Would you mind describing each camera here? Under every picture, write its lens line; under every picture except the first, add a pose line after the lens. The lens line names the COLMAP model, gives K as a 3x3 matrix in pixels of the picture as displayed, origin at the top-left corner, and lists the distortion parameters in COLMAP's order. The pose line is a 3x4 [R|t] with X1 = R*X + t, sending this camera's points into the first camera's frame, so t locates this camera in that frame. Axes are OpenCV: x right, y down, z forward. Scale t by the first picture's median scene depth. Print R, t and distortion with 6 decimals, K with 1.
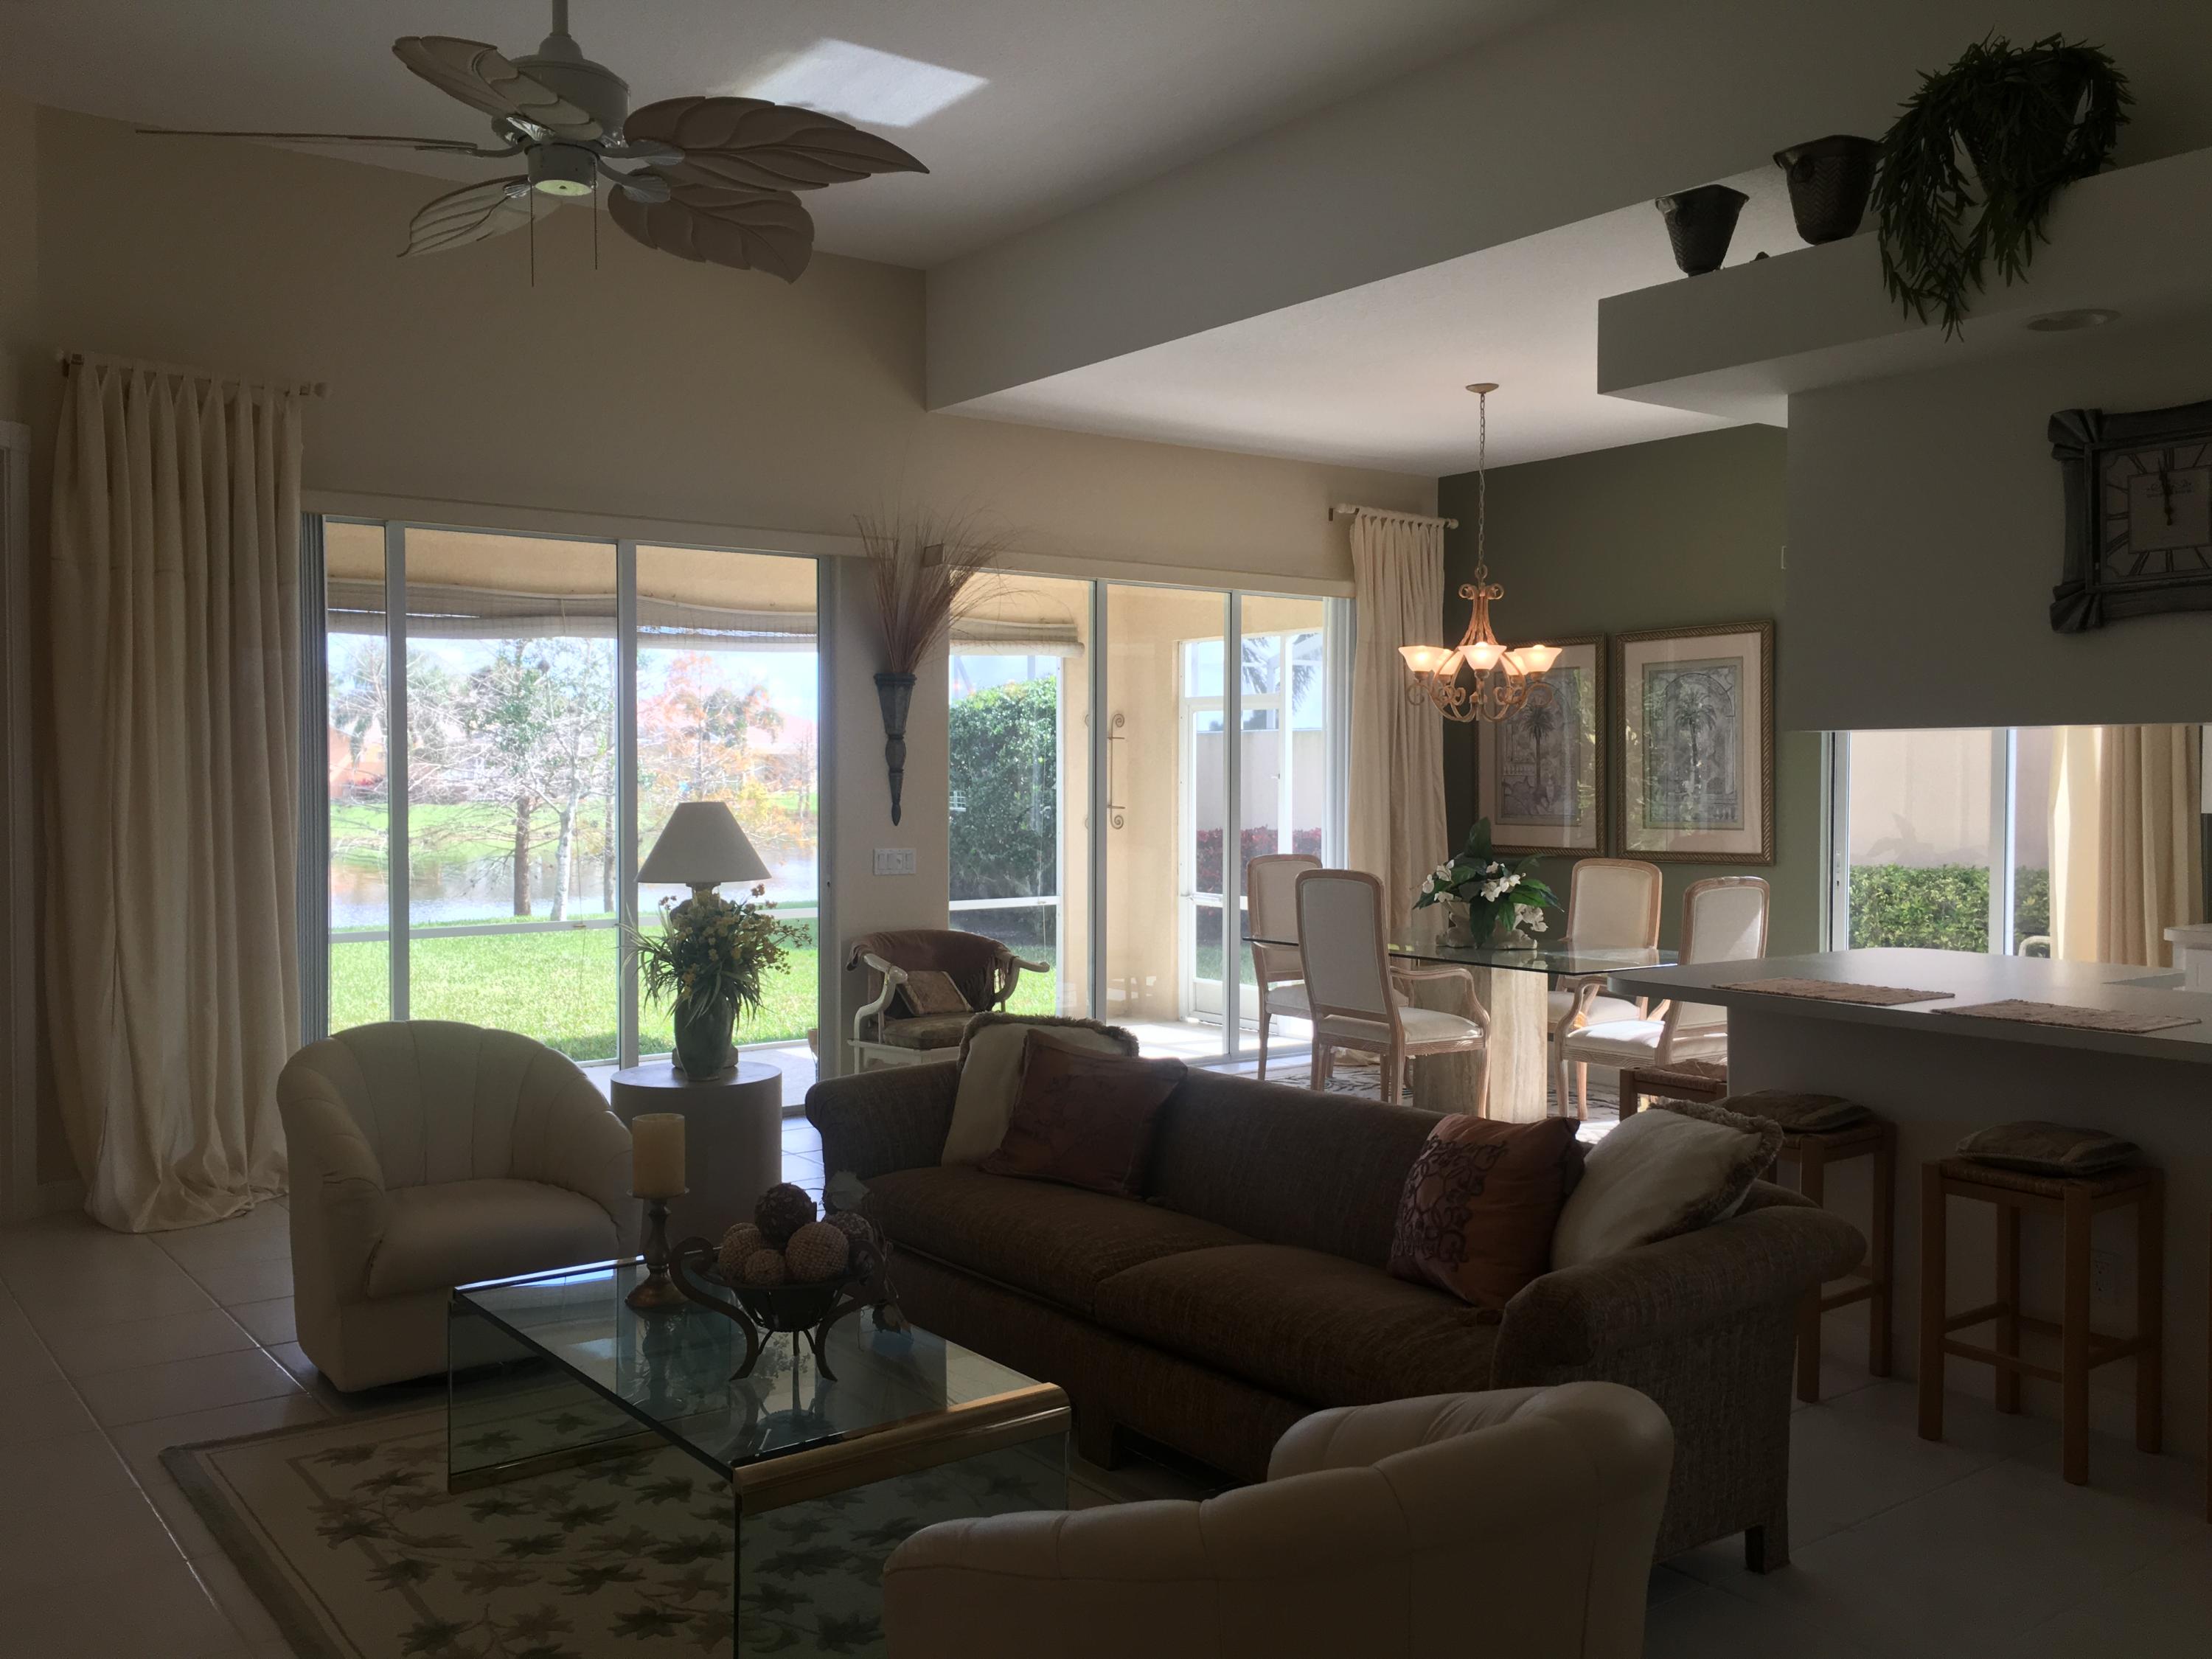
lens RADIAL K [[1888.6, 0, 1100.5], [0, 1888.6, 816.9], [0, 0, 1]] dist [0.081601, -0.097705]
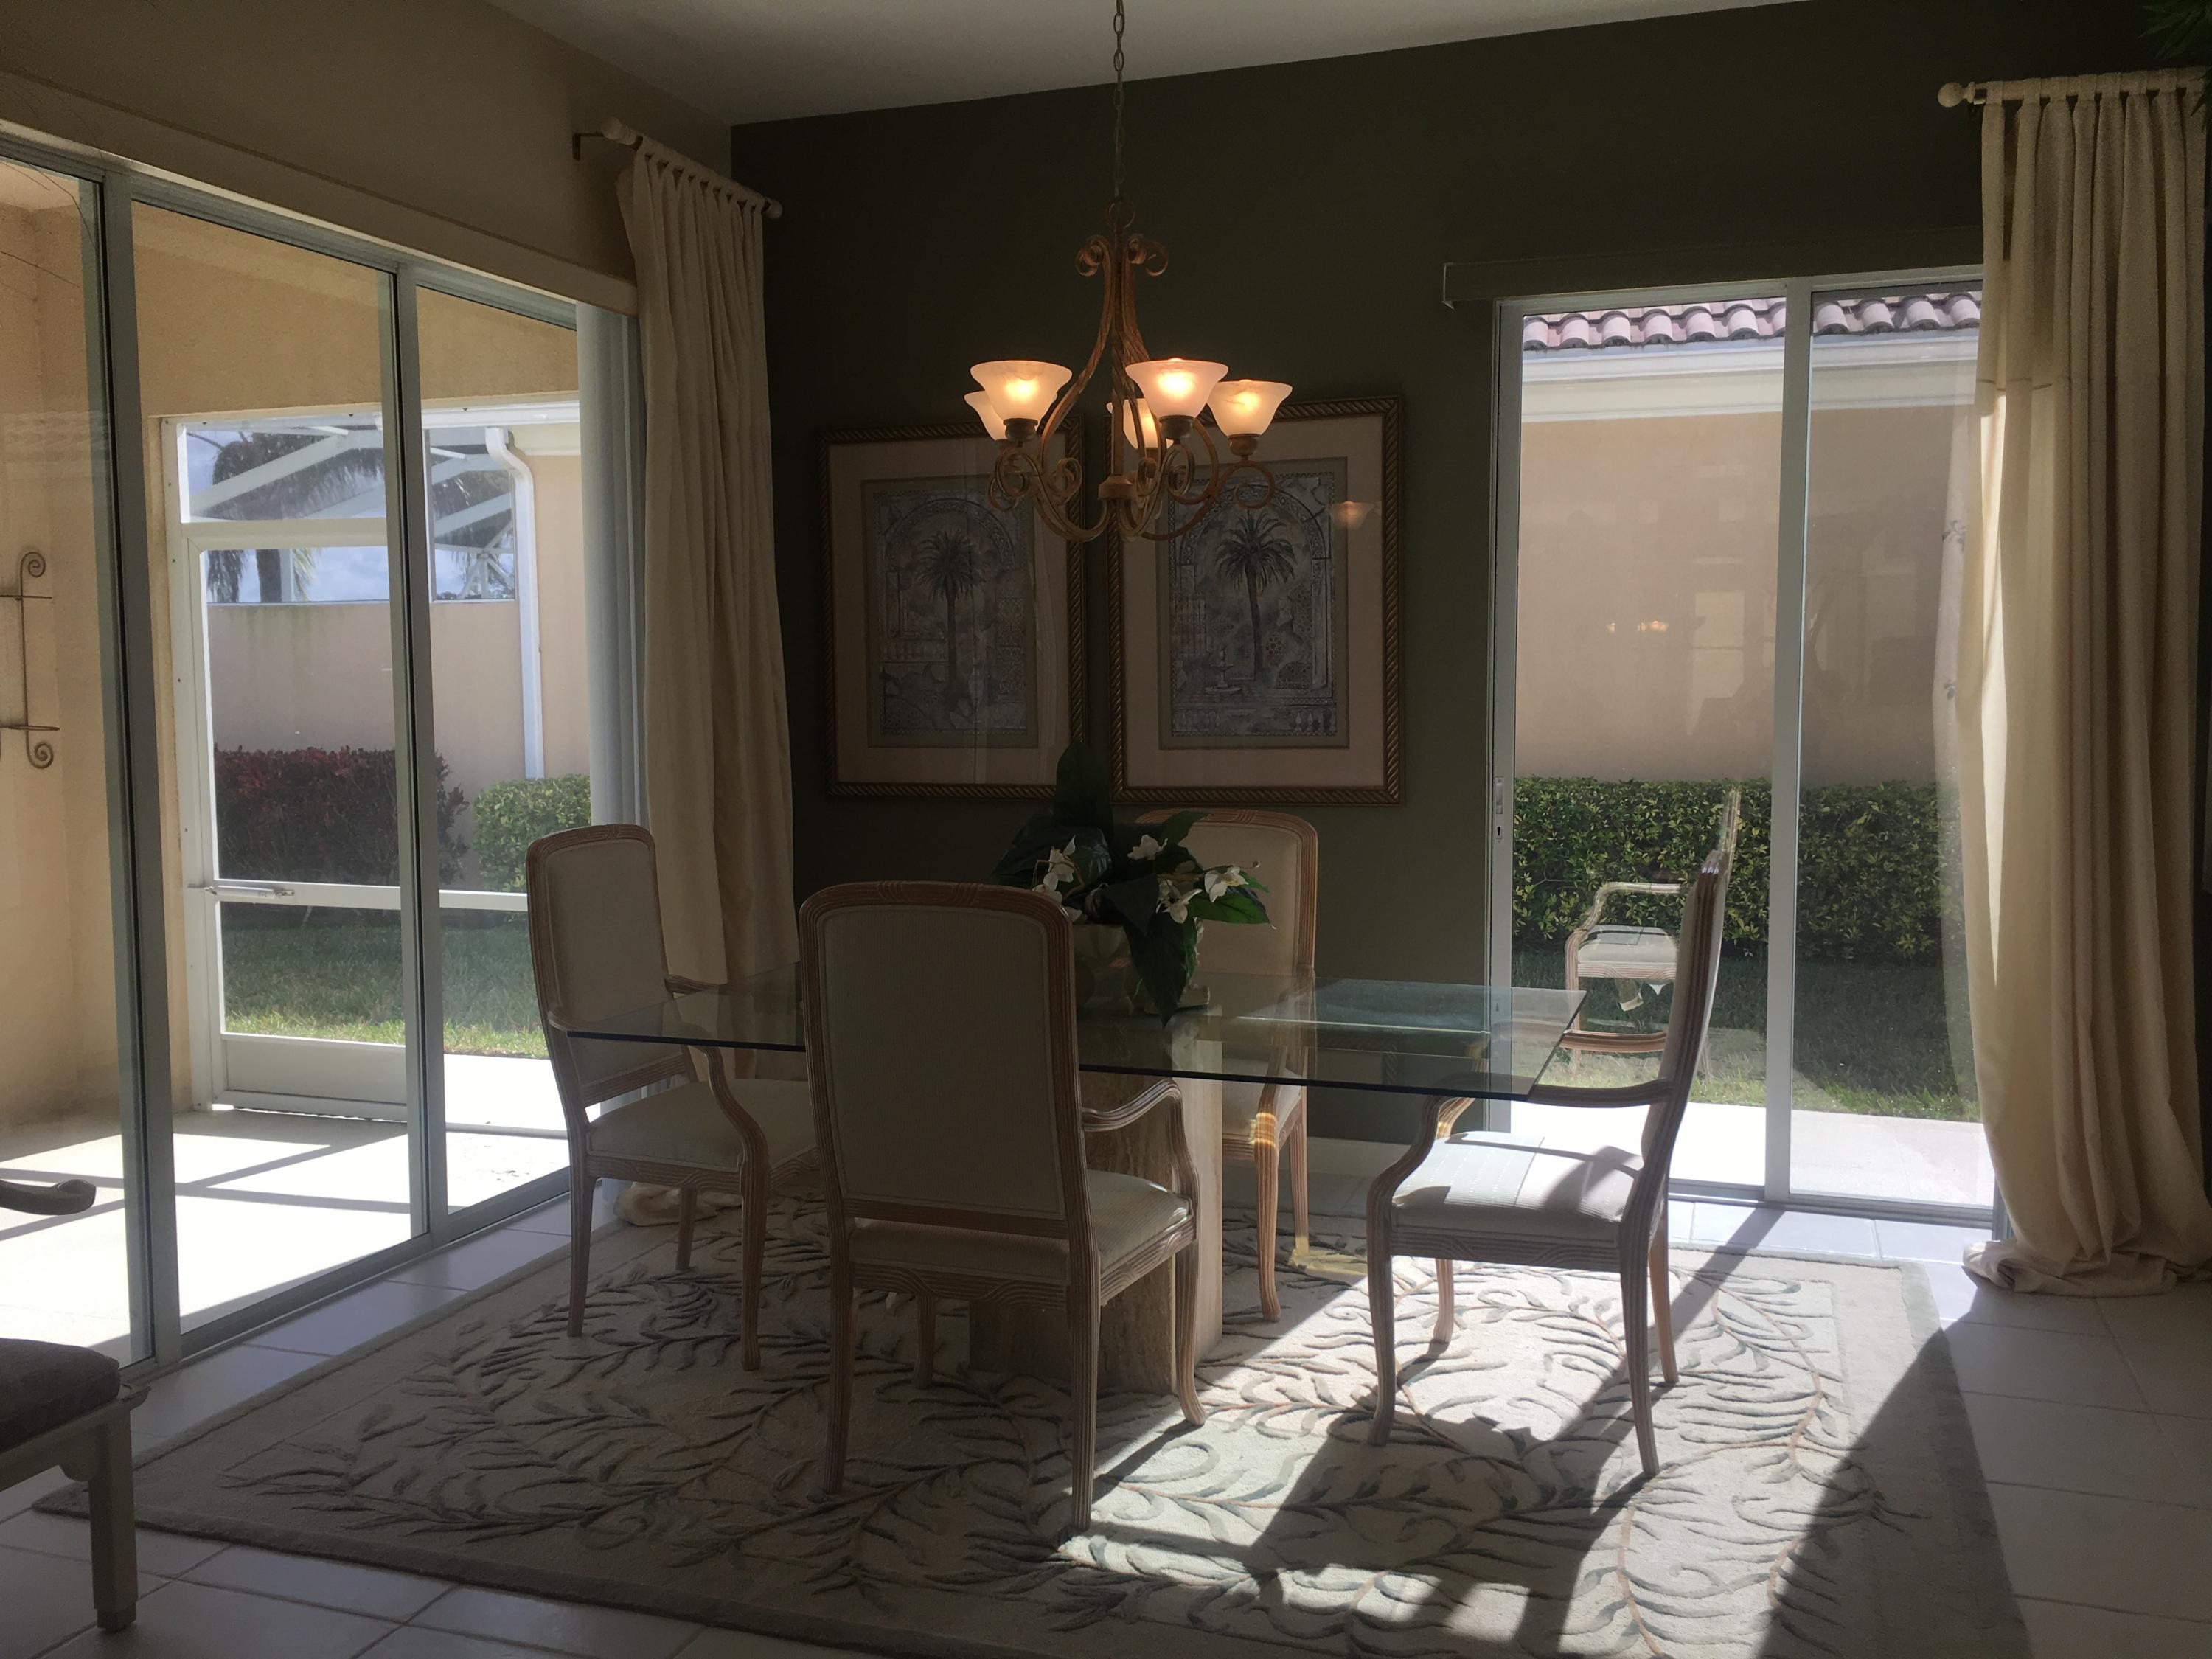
lens RADIAL K [[1874.8, 0, 1113.7], [0, 1874.8, 820.1], [0, 0, 1]] dist [0.051566, -0.066754]
pose [[0.828364, -0.048358, 0.558099, -0.059733], [0.018767, 0.998104, 0.058627, -0.007144], [-0.559876, -0.038091, 0.827701, 0.579679]]
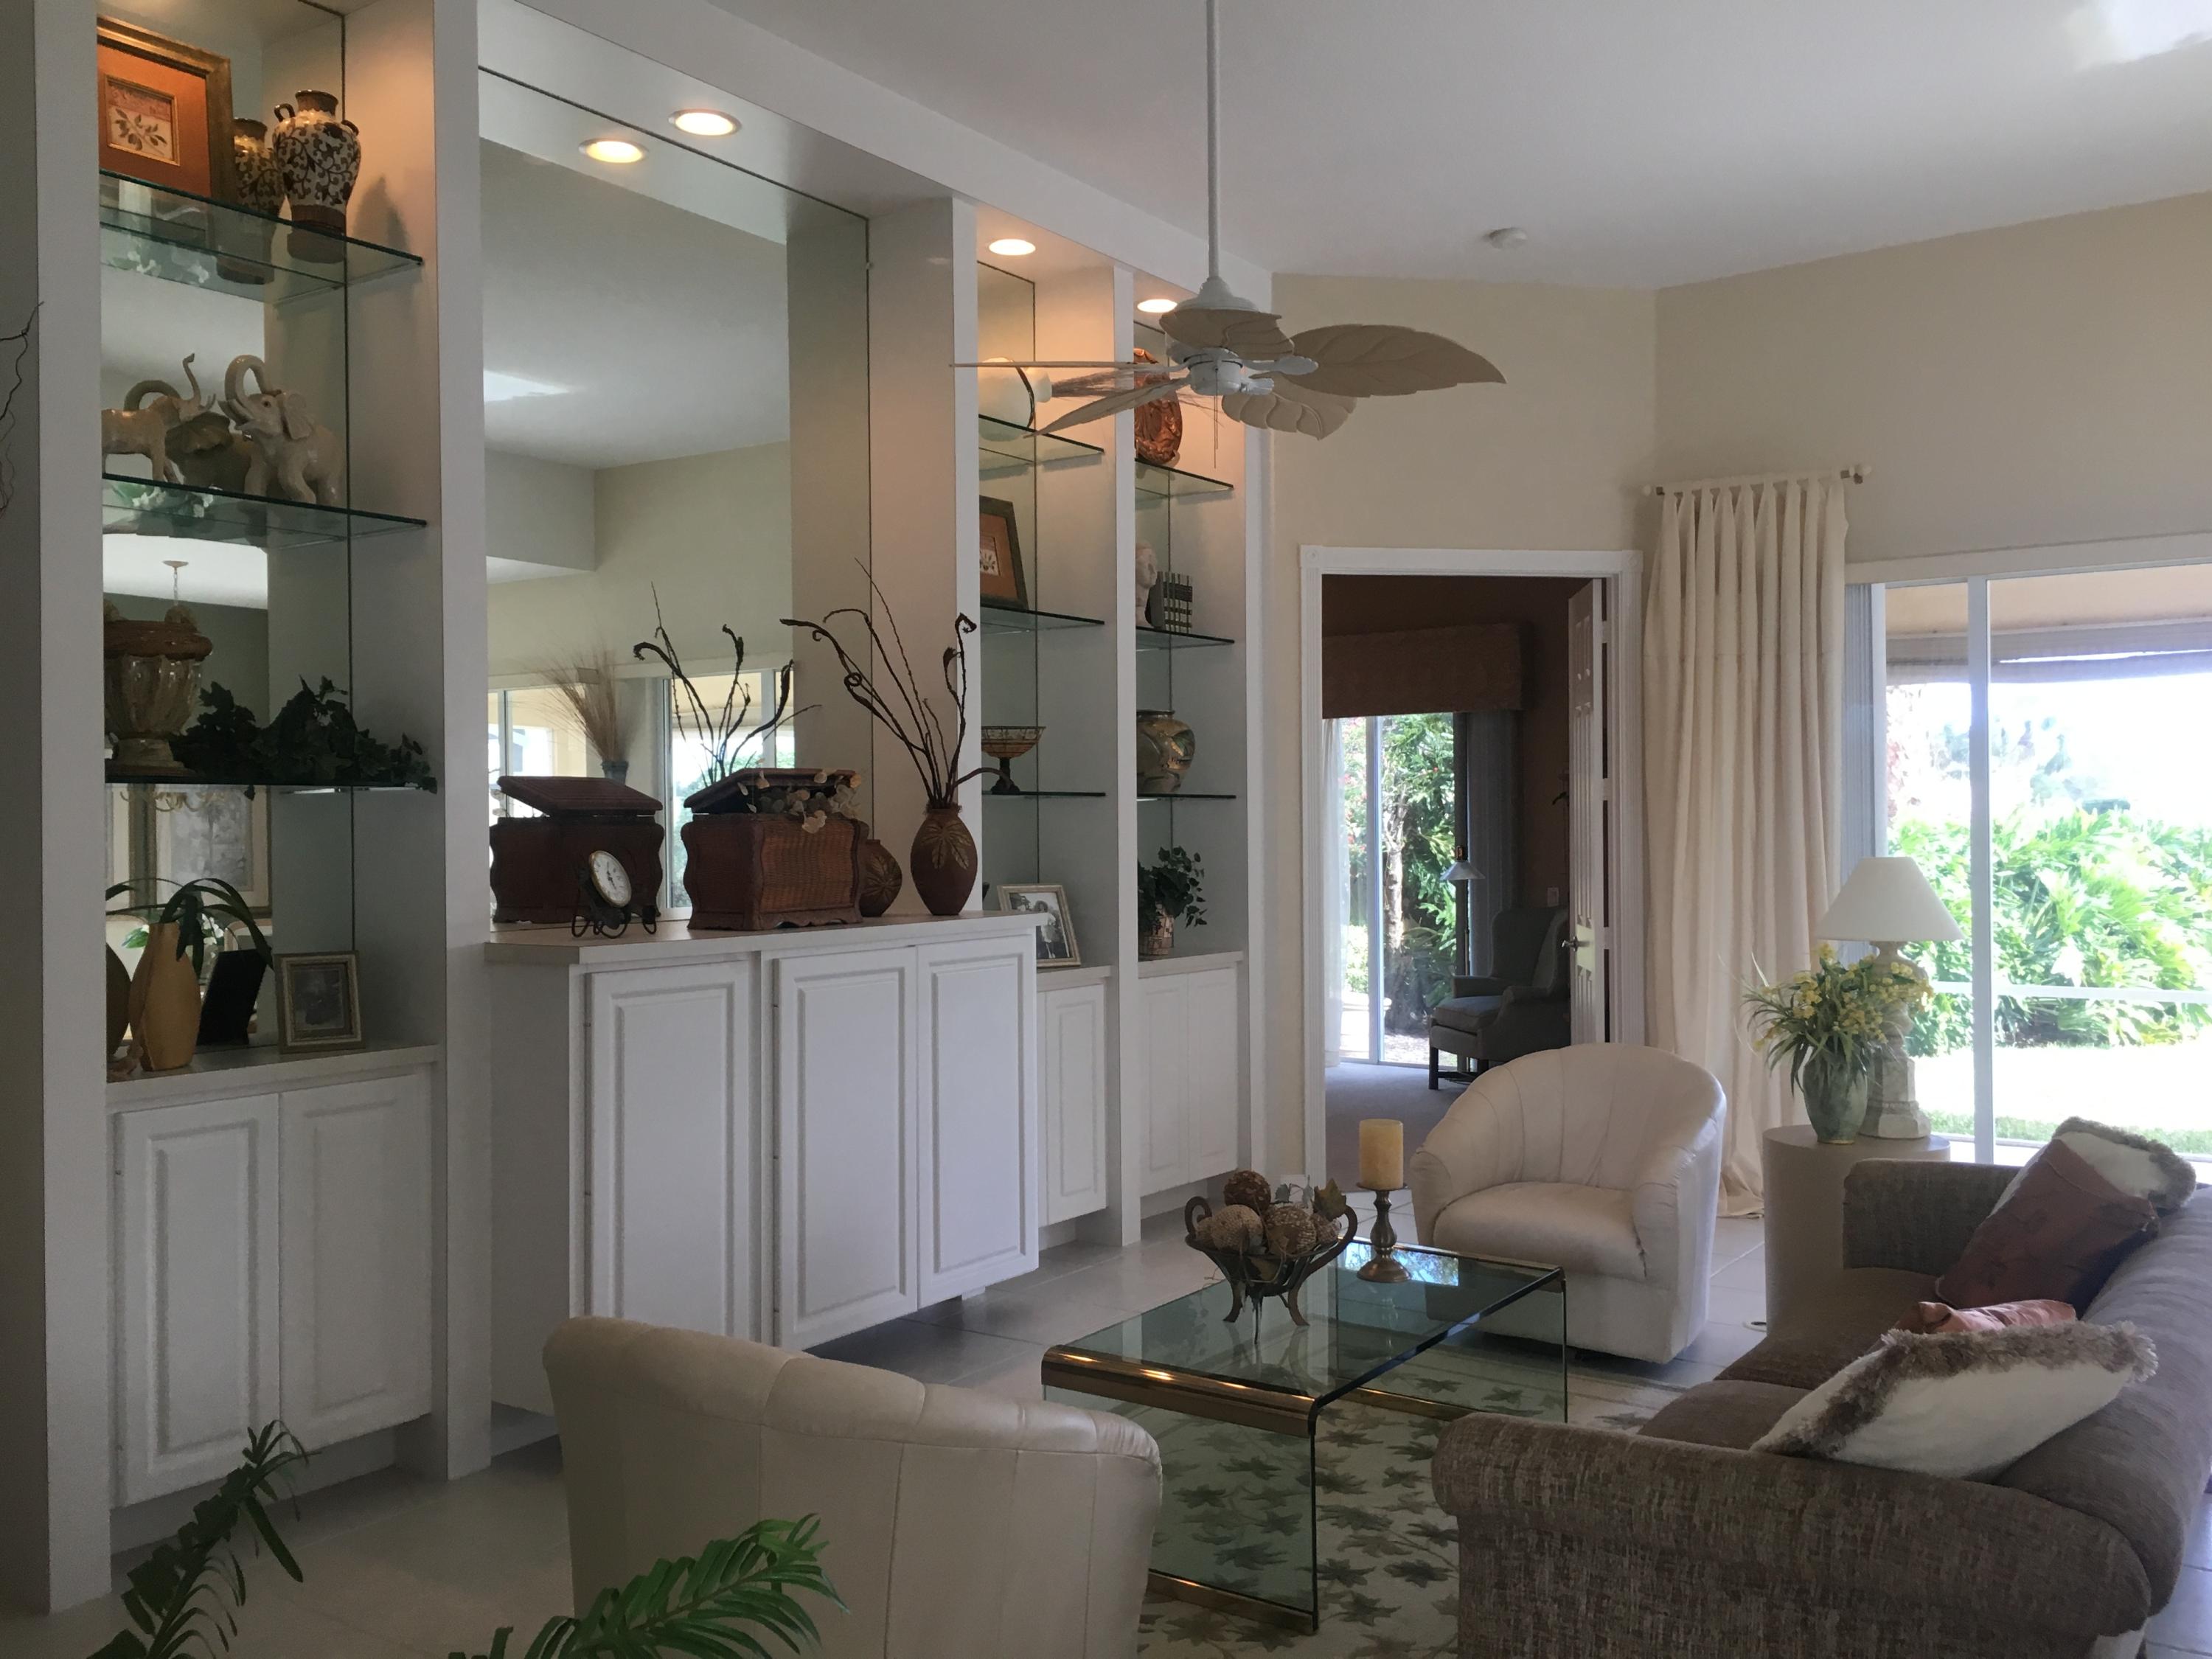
lens RADIAL K [[1874.8, 0, 1113.7], [0, 1874.8, 820.1], [0, 0, 1]] dist [0.051566, -0.066754]
pose [[0.319373, -0.015894, -0.947496, 0.373000], [-0.007044, 0.999792, -0.019145, -0.001909], [0.947603, 0.012788, 0.319195, 0.213451]]
